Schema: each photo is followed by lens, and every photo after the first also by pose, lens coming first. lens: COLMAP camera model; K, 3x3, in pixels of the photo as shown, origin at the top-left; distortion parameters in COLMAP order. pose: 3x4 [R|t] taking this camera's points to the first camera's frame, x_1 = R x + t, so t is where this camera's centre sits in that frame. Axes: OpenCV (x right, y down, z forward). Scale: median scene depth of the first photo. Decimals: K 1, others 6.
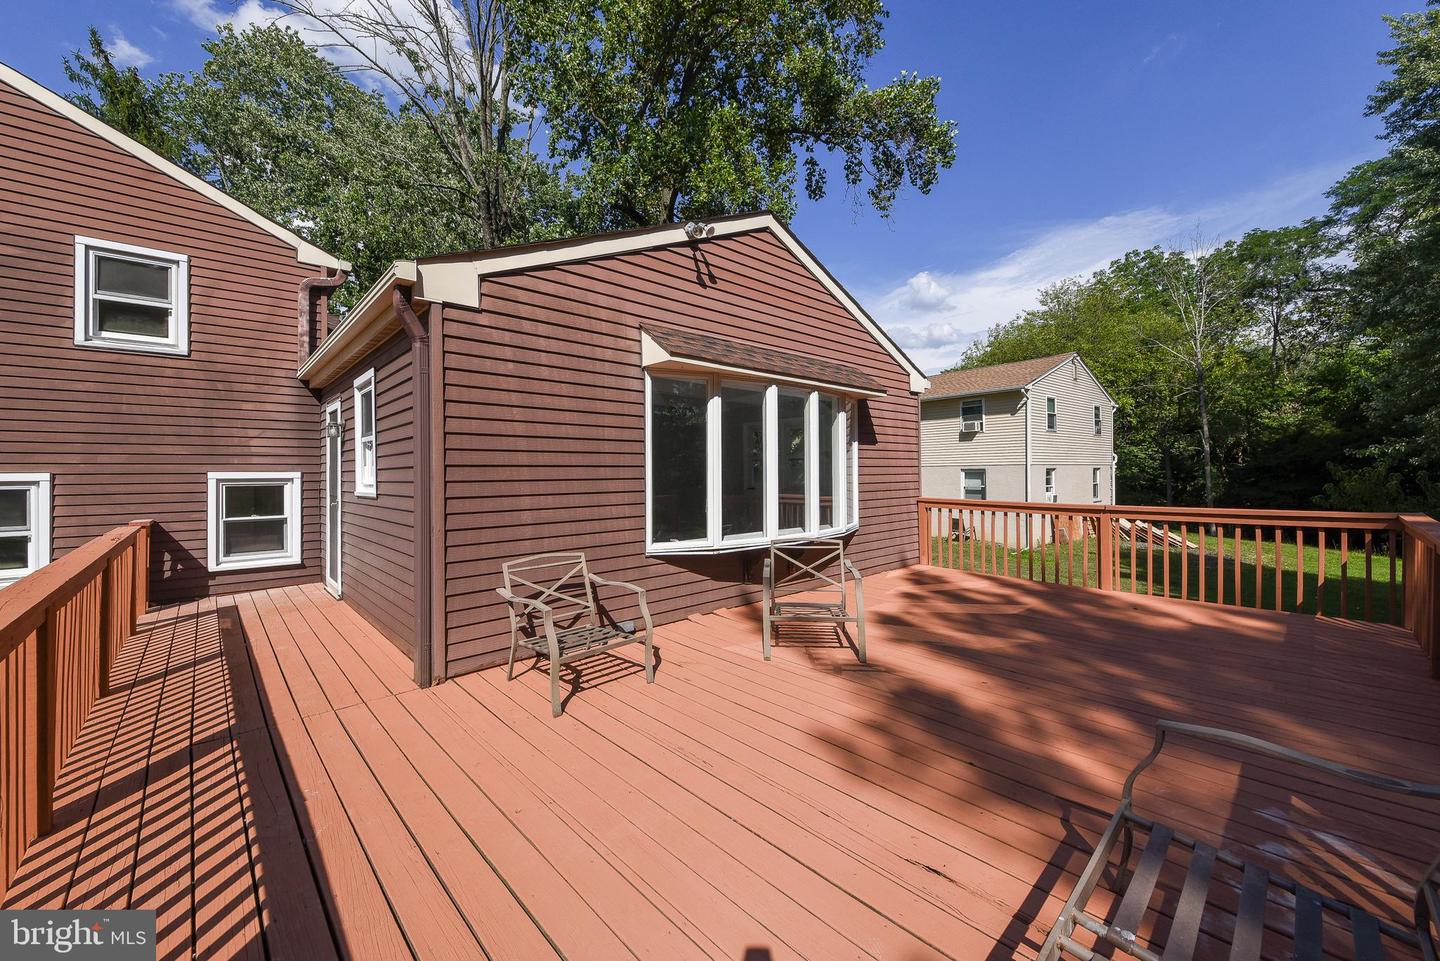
lens RADIAL K [[558.7, 0, 735.2], [0, 558.7, 474.0], [0, 0, 1]] dist [0.024161, -0.016574]
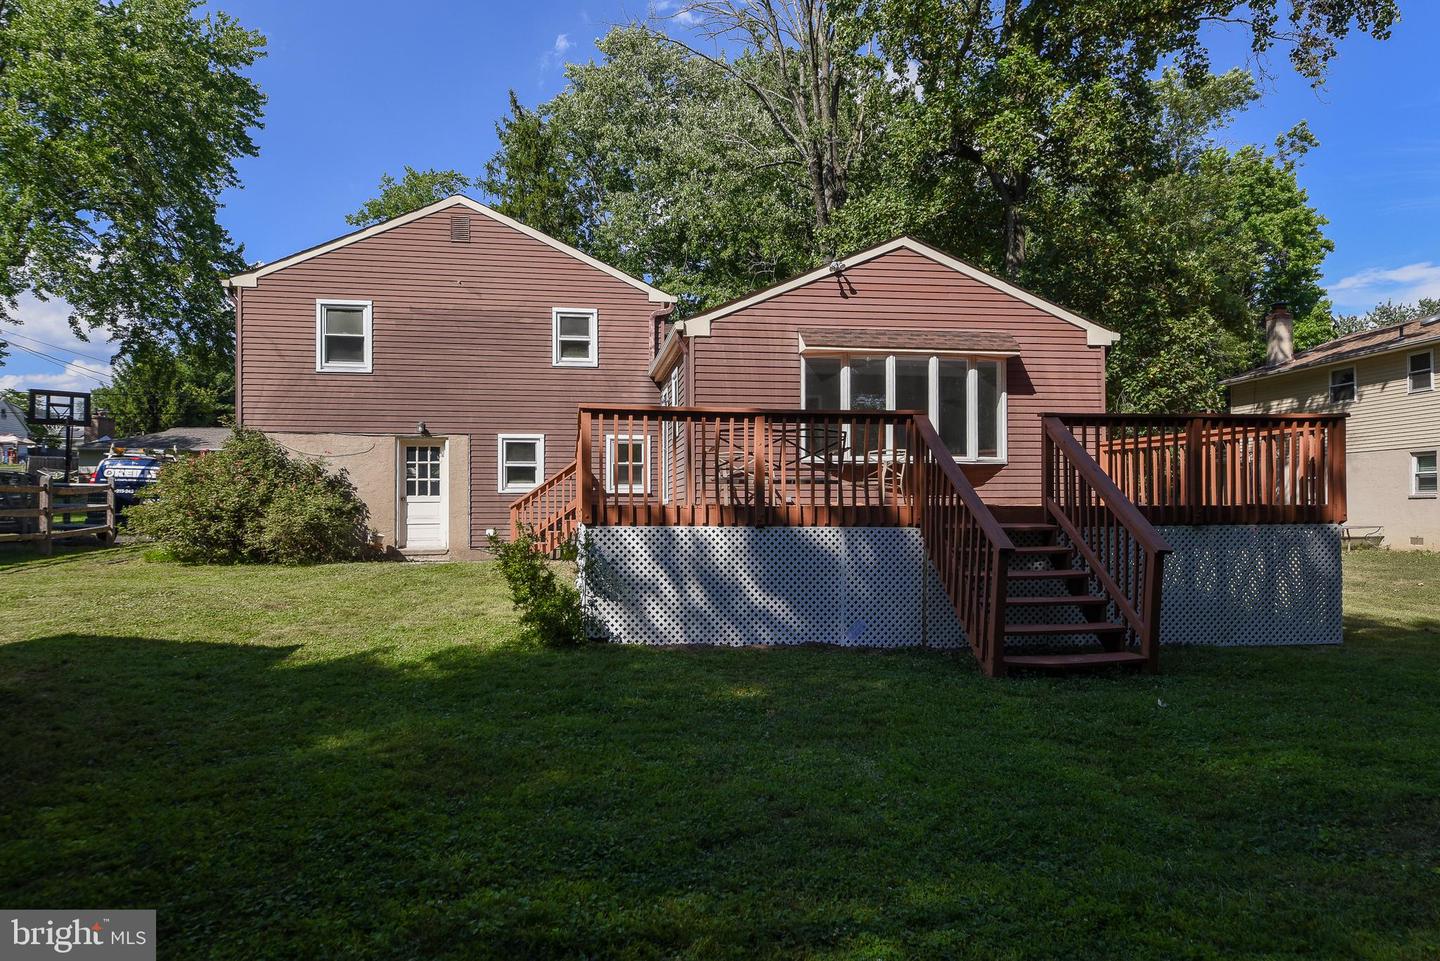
lens RADIAL K [[943.1, 0, 720.0], [0, 943.1, 480.5], [0, 0, 1]] dist [-0.004657, -0.004016]
pose [[0.824507, -0.012198, -0.565720, 1.027414], [-0.002832, 0.999666, -0.025682, 0.223146], [0.565844, 0.022777, 0.824197, -1.235127]]
